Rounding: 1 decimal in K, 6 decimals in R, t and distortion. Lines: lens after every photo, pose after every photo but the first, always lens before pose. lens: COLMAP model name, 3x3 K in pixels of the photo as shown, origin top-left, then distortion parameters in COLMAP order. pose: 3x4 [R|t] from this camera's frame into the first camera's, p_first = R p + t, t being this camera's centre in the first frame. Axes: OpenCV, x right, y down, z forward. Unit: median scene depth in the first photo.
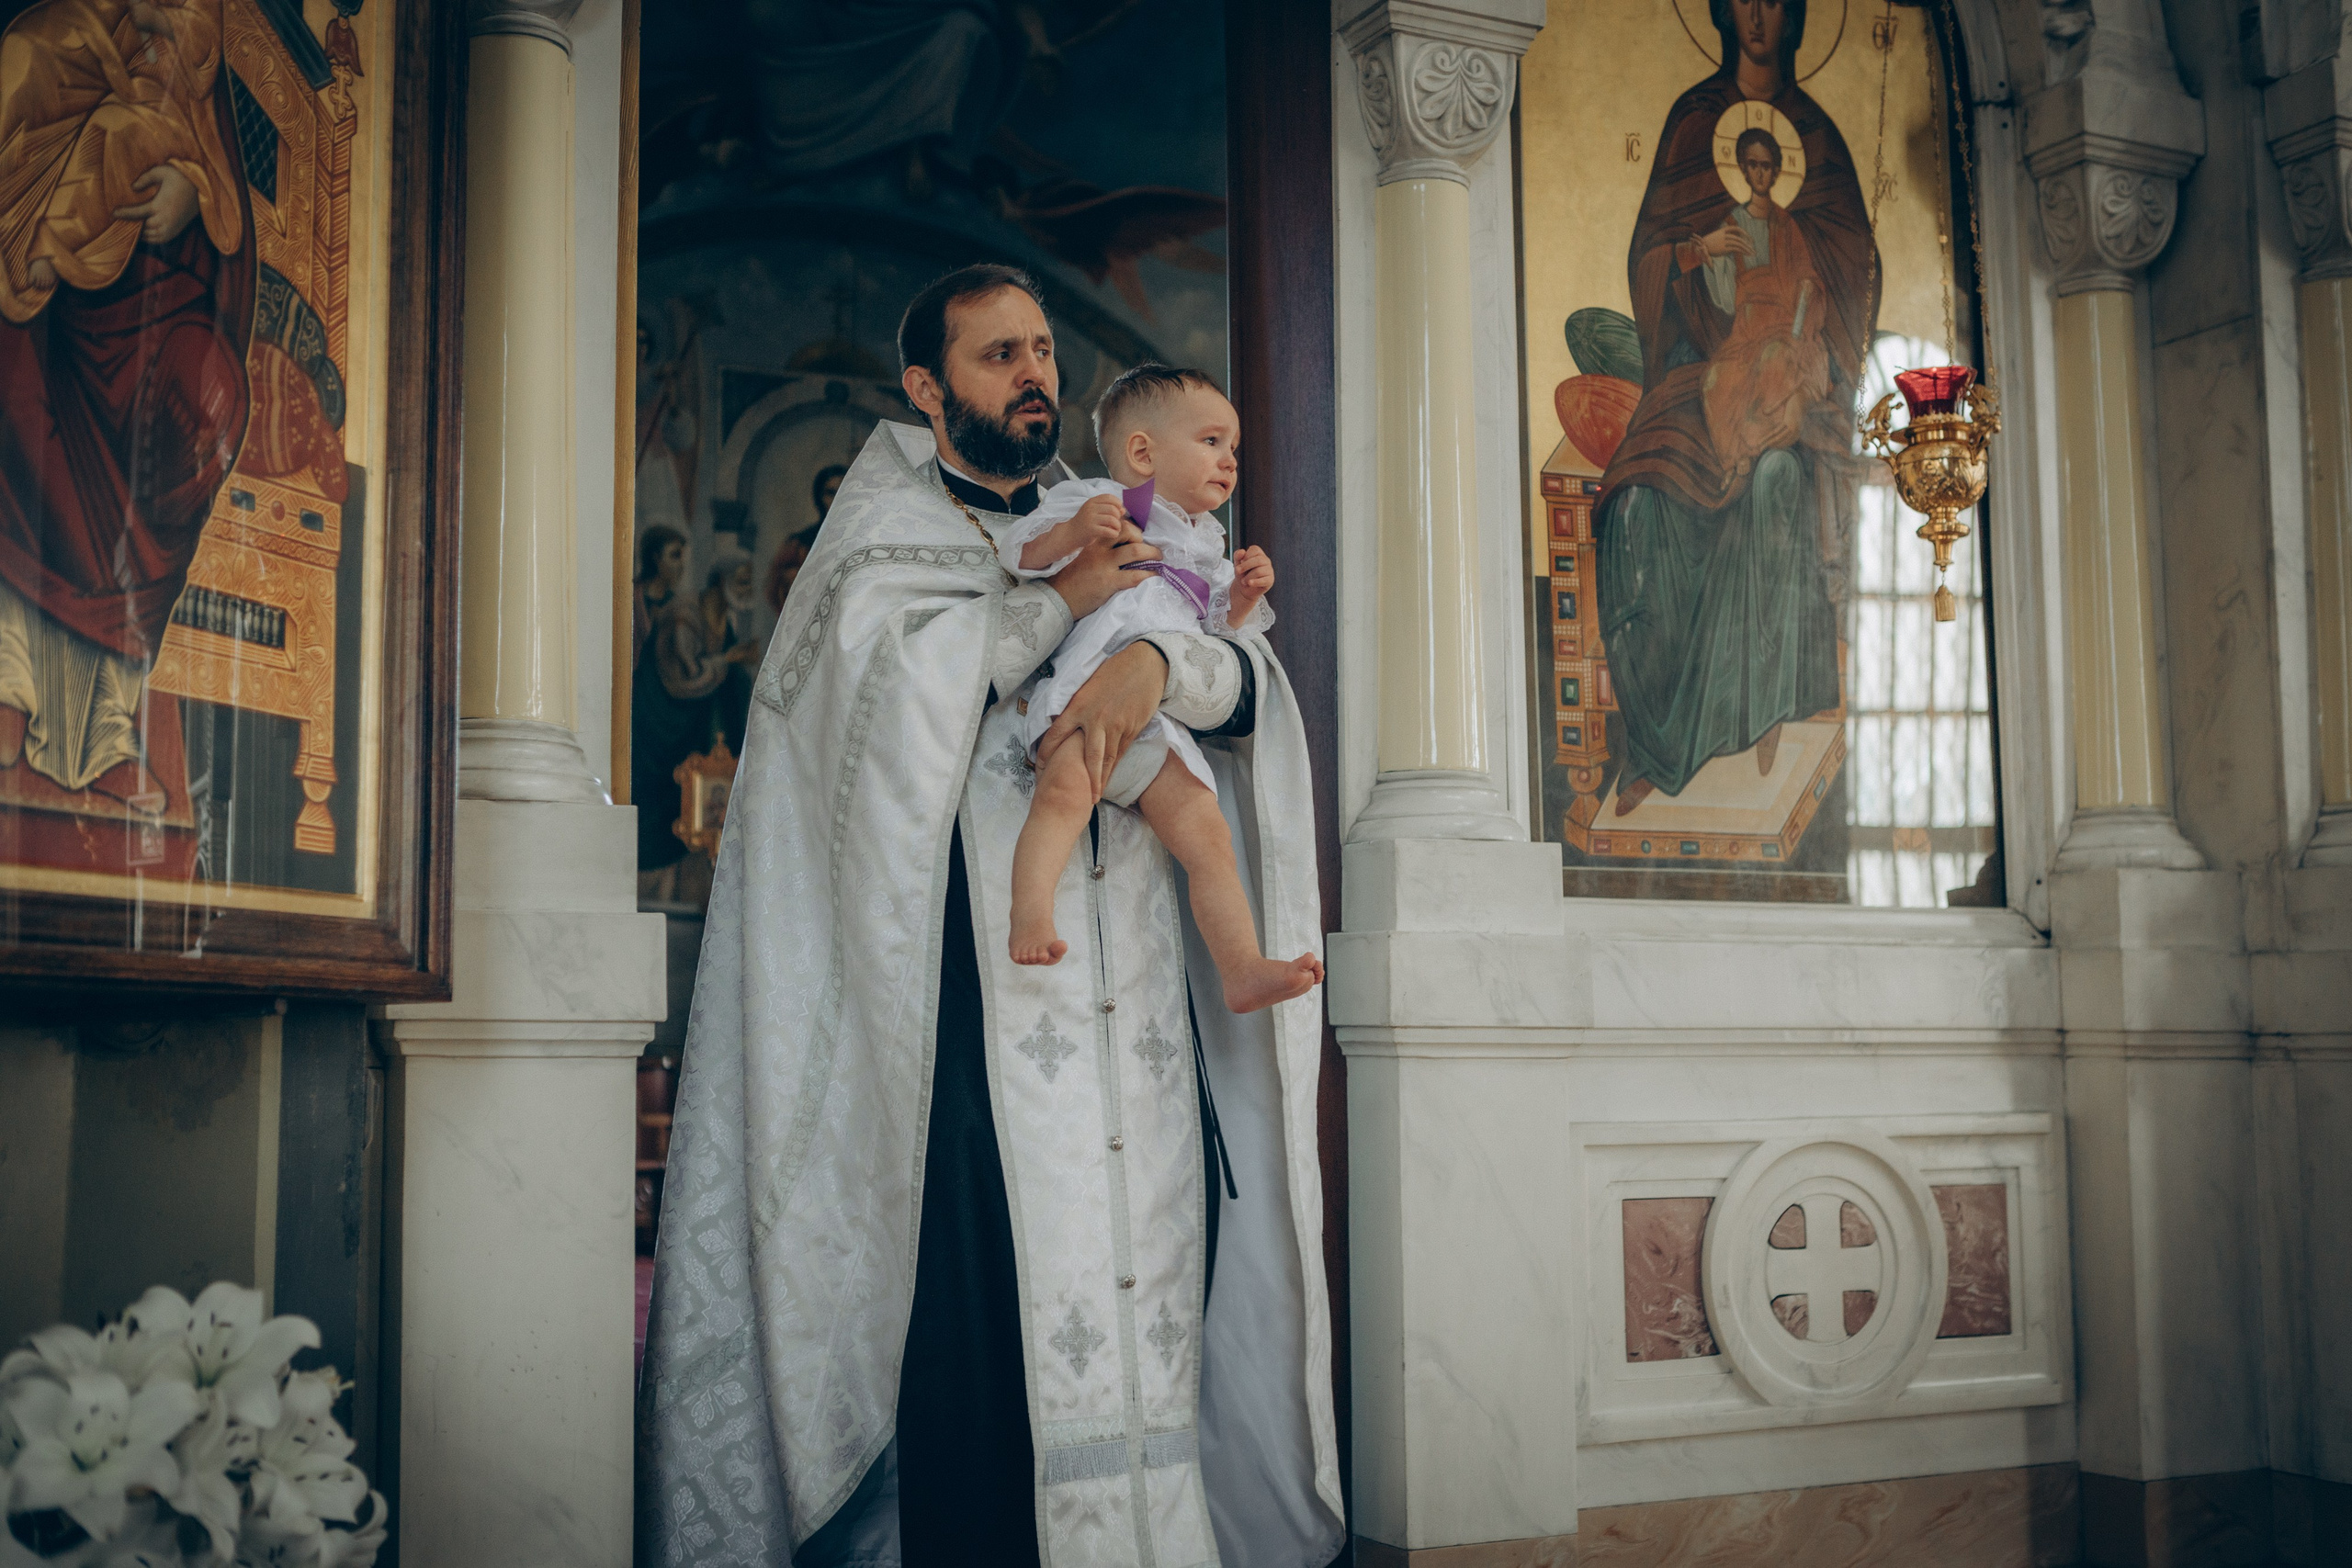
lens RADIAL K [[2752.2, 0, 1176.0], [0, 2752.2, 784.0], [0, 0, 1]] dist [-0.030298, 0.030688]
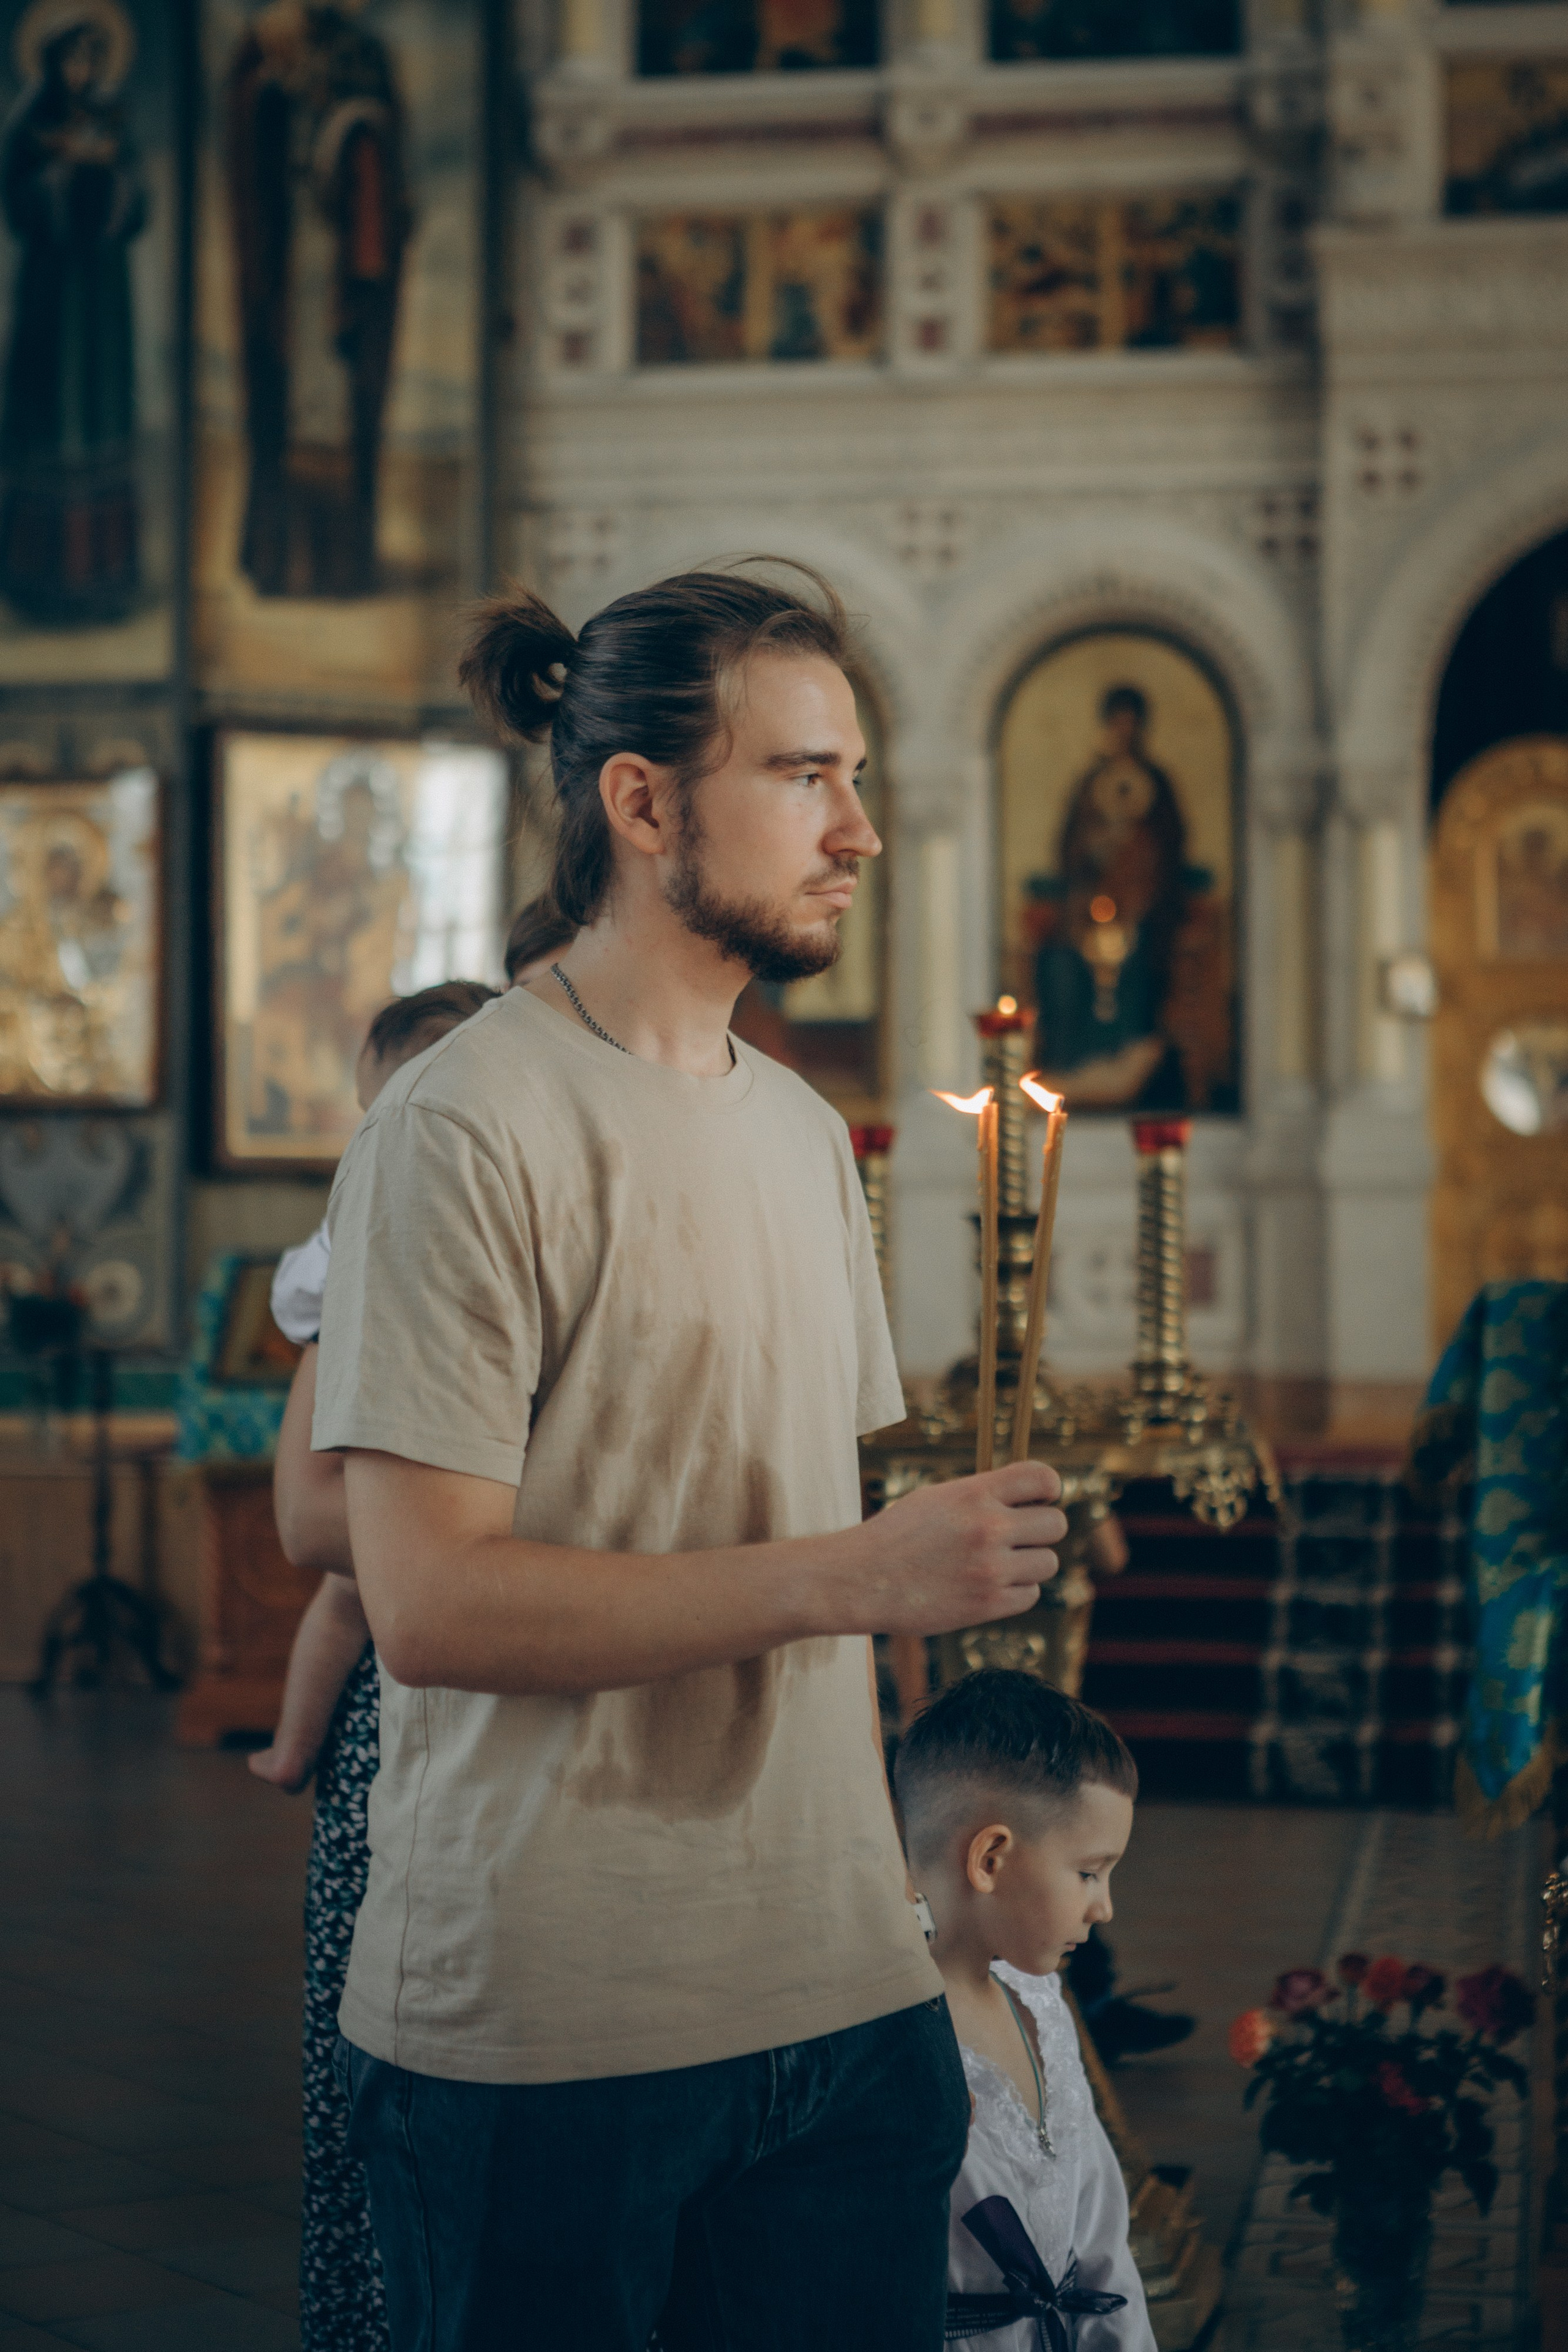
lens RADIAL K [[4492.2, 0, 725.0], [0, 4492.2, 1175.4], [0, 0, 1]] dist [-0.054437, -0.085498]
pose [[0.812671, 0.007661, -0.582673, 2.149439], [0.059178, 0.993659, 0.095603, -0.293382], [0.579710, -0.112176, 0.807064, -2.251038]]
